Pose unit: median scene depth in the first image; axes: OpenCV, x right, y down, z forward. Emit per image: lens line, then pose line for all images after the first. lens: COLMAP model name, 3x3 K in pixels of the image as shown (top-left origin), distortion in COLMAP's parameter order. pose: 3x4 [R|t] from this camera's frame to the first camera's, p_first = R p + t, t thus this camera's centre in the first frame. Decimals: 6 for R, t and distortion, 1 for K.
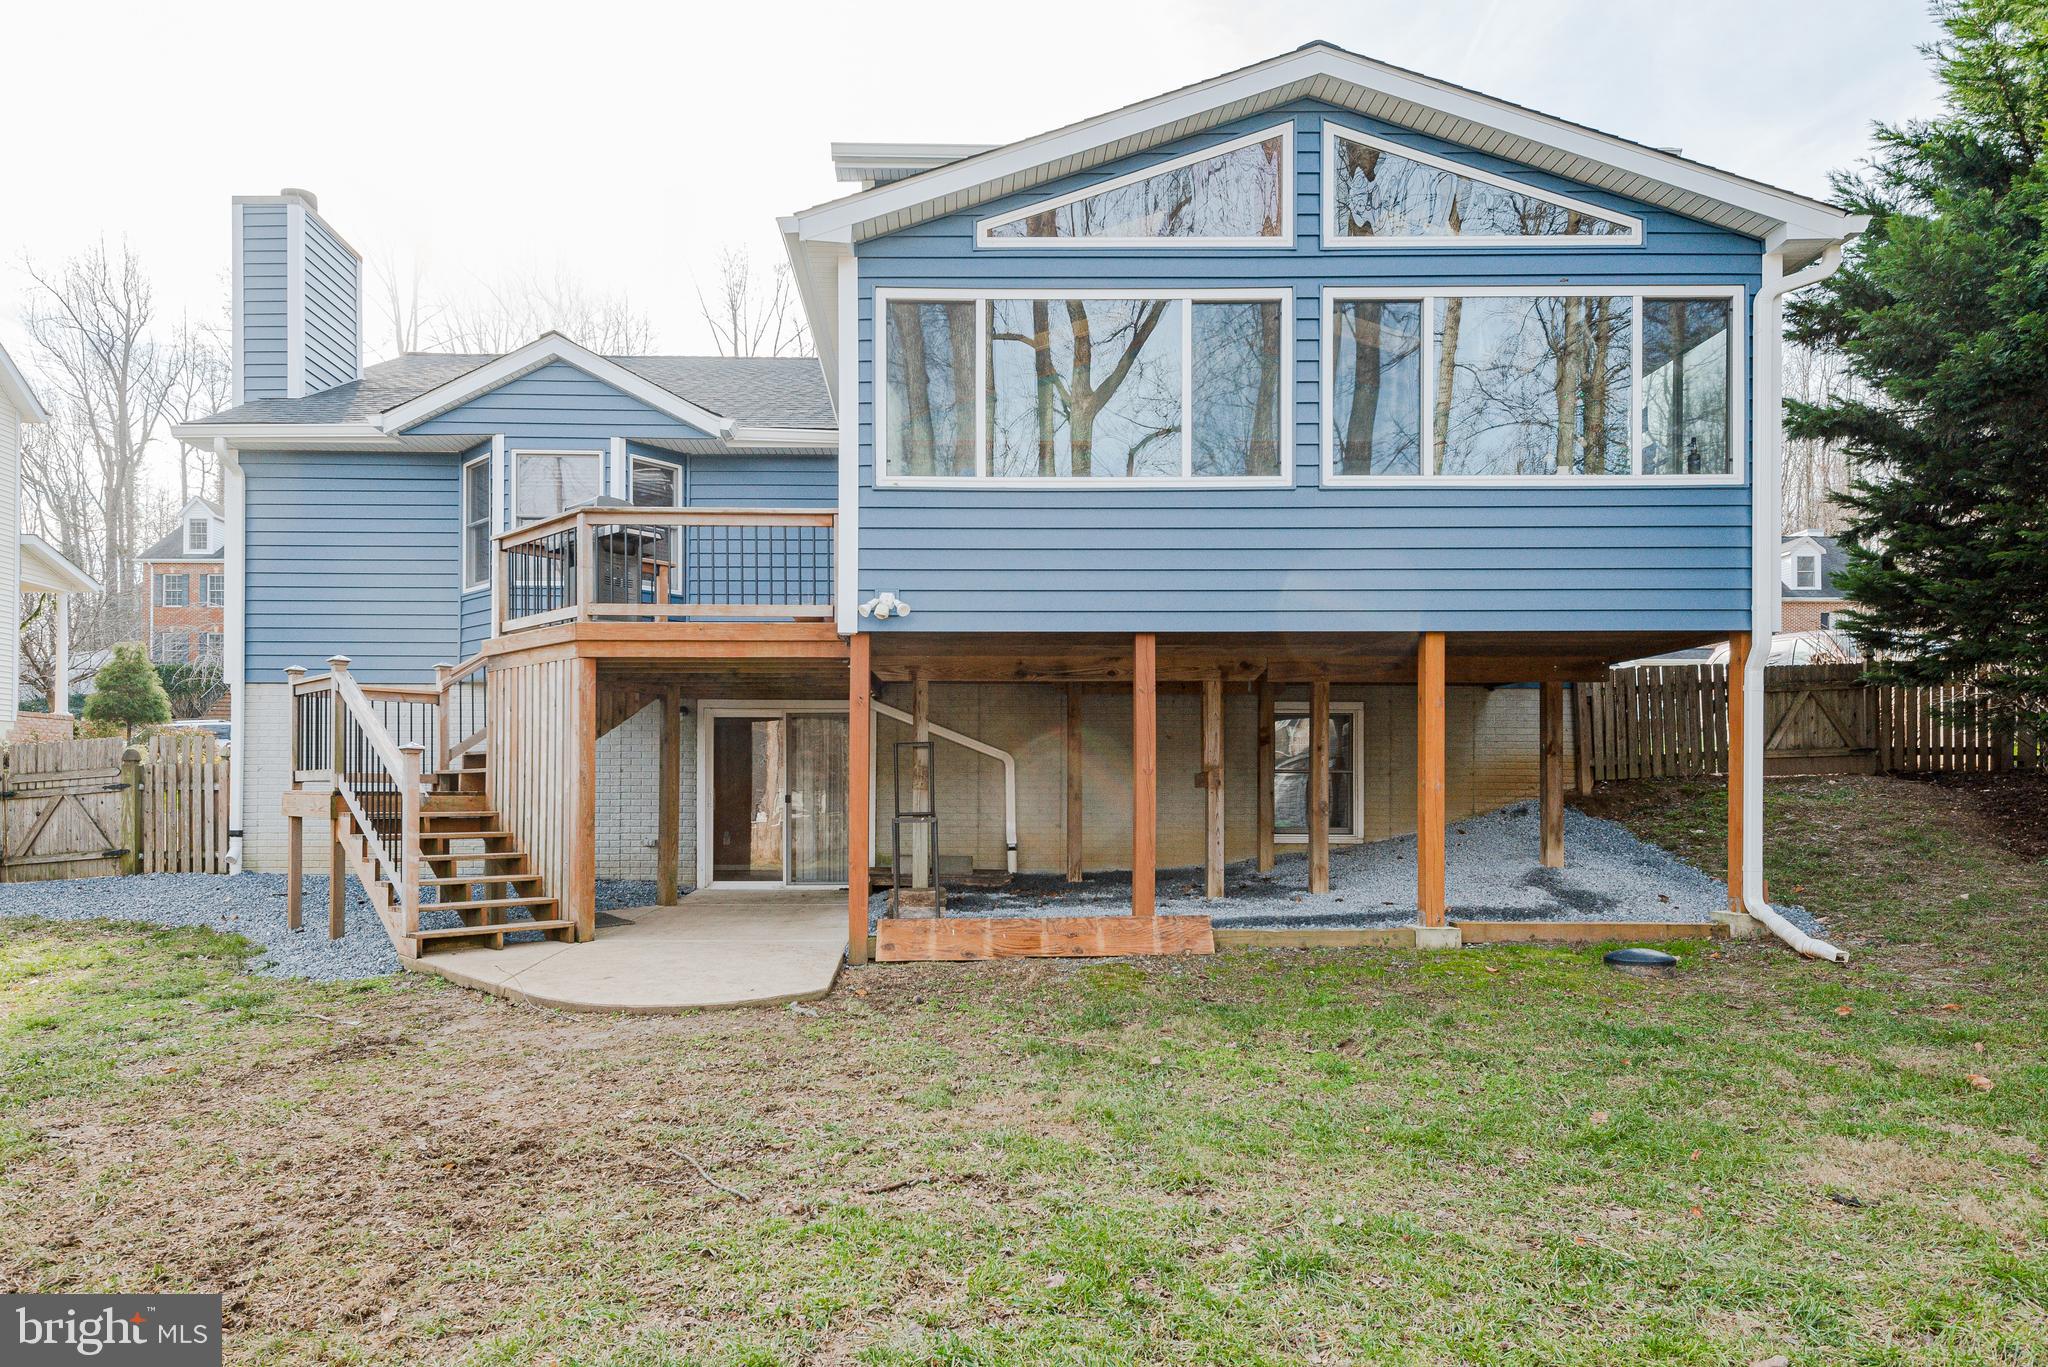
lens RADIAL K [[1226.4, 0, 920.8], [0, 1226.4, 610.9], [0, 0, 1]] dist [0.024695, -0.000982]
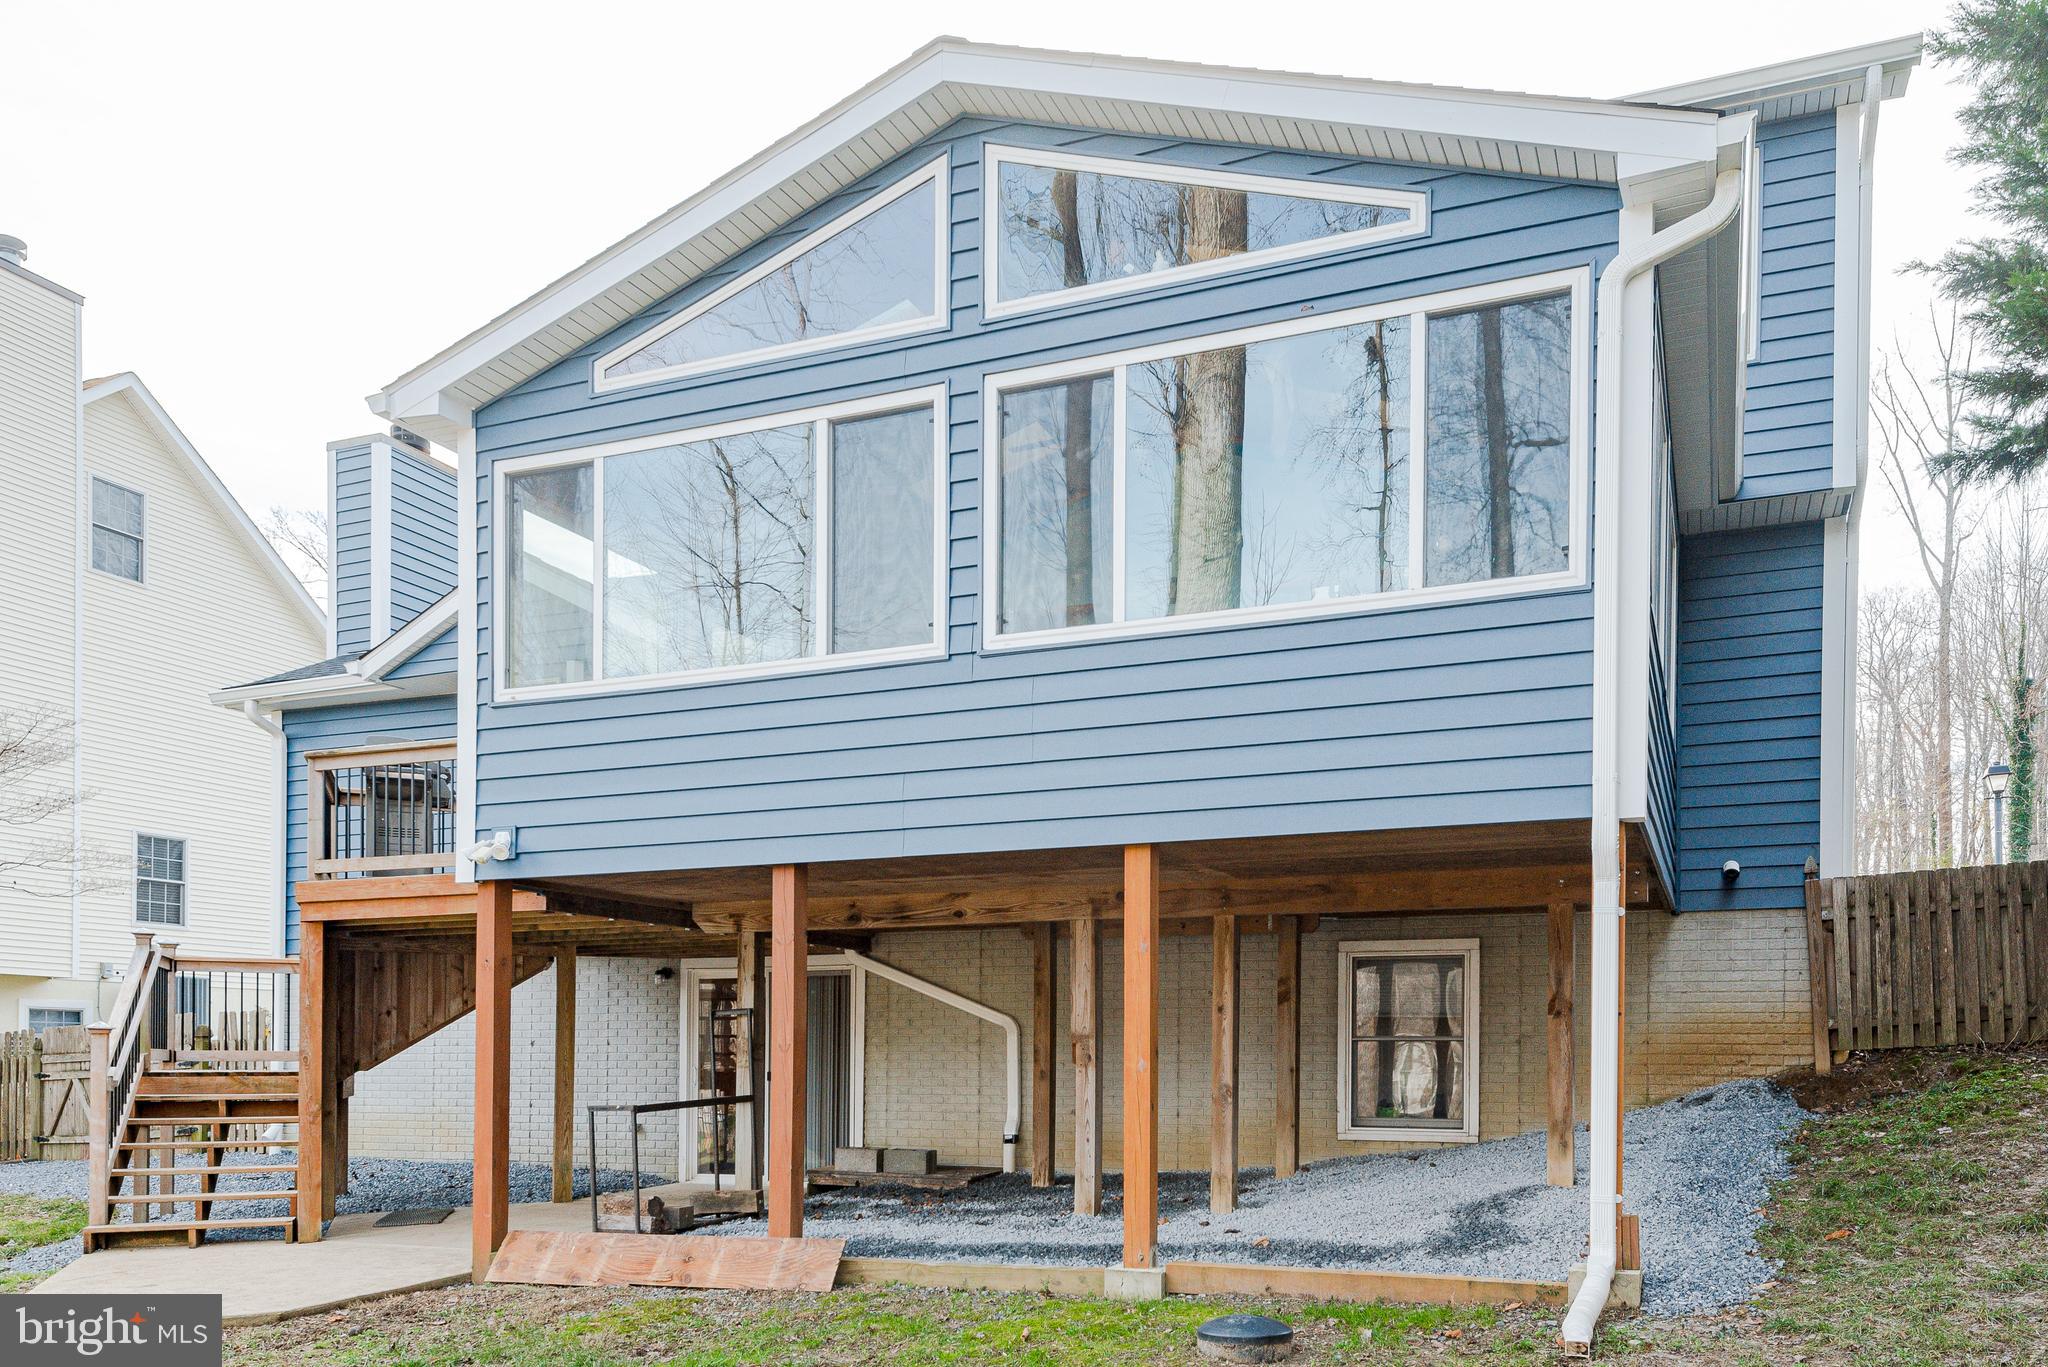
lens RADIAL K [[1512.4, 0, 1120.9], [0, 1512.4, 833.4], [0, 0, 1]] dist [0.037041, 0.001571]
pose [[0.930863, -0.054742, -0.361244, 0.590253], [0.054738, 0.998448, -0.010252, 0.015932], [0.361244, -0.010231, 0.932415, 0.162439]]
